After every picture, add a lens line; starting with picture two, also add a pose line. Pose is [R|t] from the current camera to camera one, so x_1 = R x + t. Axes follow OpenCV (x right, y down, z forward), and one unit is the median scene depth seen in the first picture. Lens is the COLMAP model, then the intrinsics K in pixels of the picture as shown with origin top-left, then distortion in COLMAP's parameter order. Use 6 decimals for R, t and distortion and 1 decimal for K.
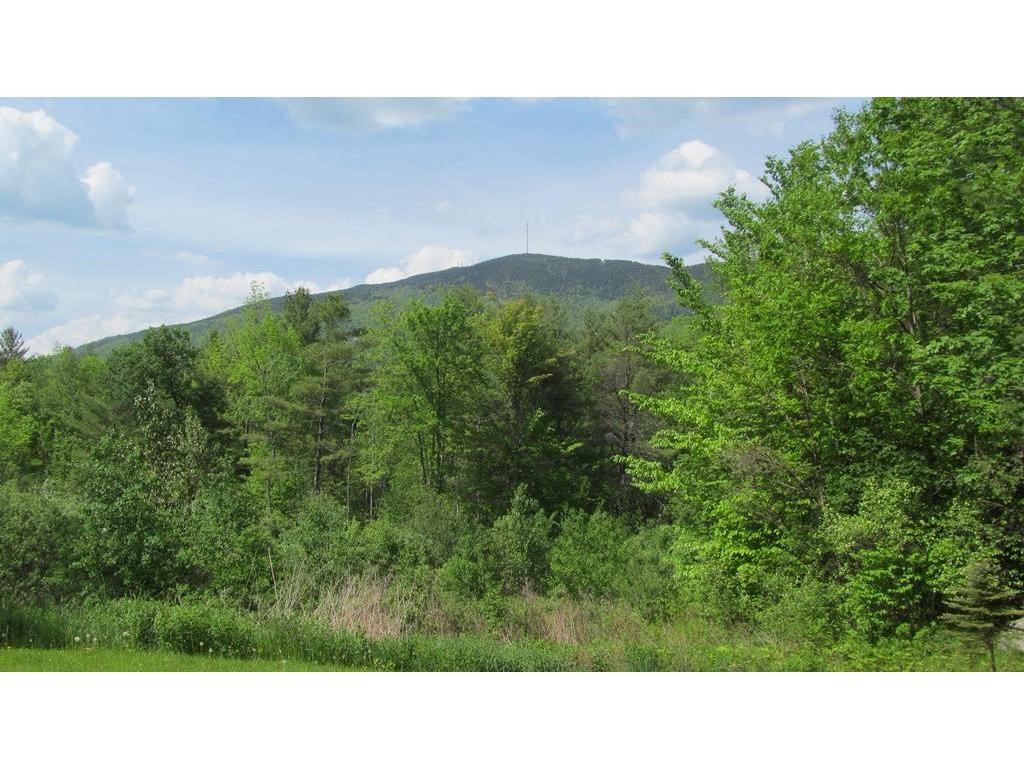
lens RADIAL K [[975.1, 0, 501.0], [0, 975.1, 383.4], [0, 0, 1]] dist [-0.061626, 0.007934]
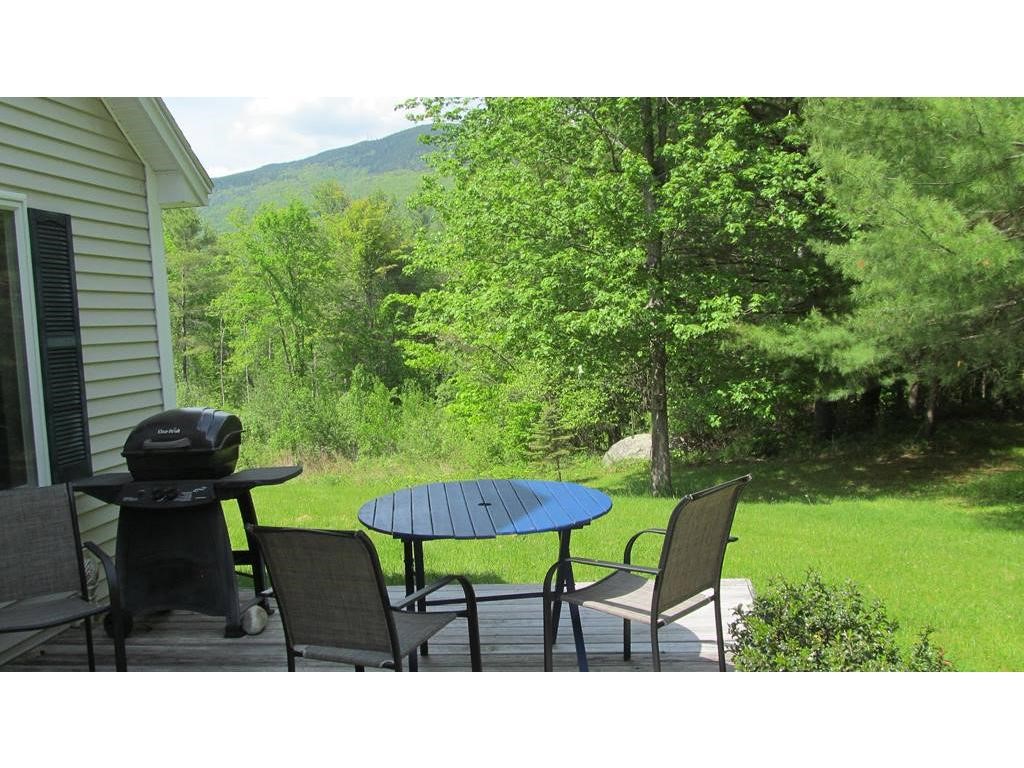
lens RADIAL K [[975.1, 0, 501.0], [0, 975.1, 383.4], [0, 0, 1]] dist [-0.061626, 0.007934]
pose [[0.995034, -0.065322, 0.075106, 0.078467], [0.055014, 0.989728, 0.131951, -0.014605], [-0.082954, -0.127164, 0.988407, -0.130308]]
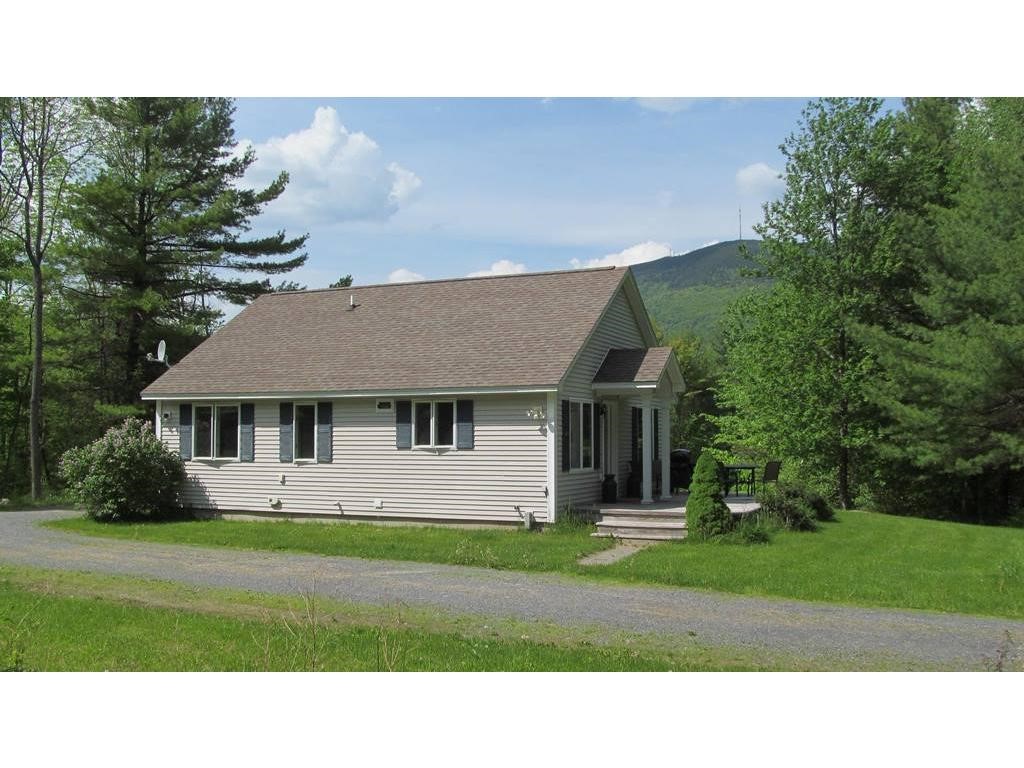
lens RADIAL K [[975.1, 0, 501.0], [0, 975.1, 383.4], [0, 0, 1]] dist [-0.061626, 0.007934]
pose [[0.976541, -0.007384, -0.215205, 0.071541], [0.009526, 0.999915, 0.008916, -0.030168], [0.215120, -0.010757, 0.976528, -0.397419]]
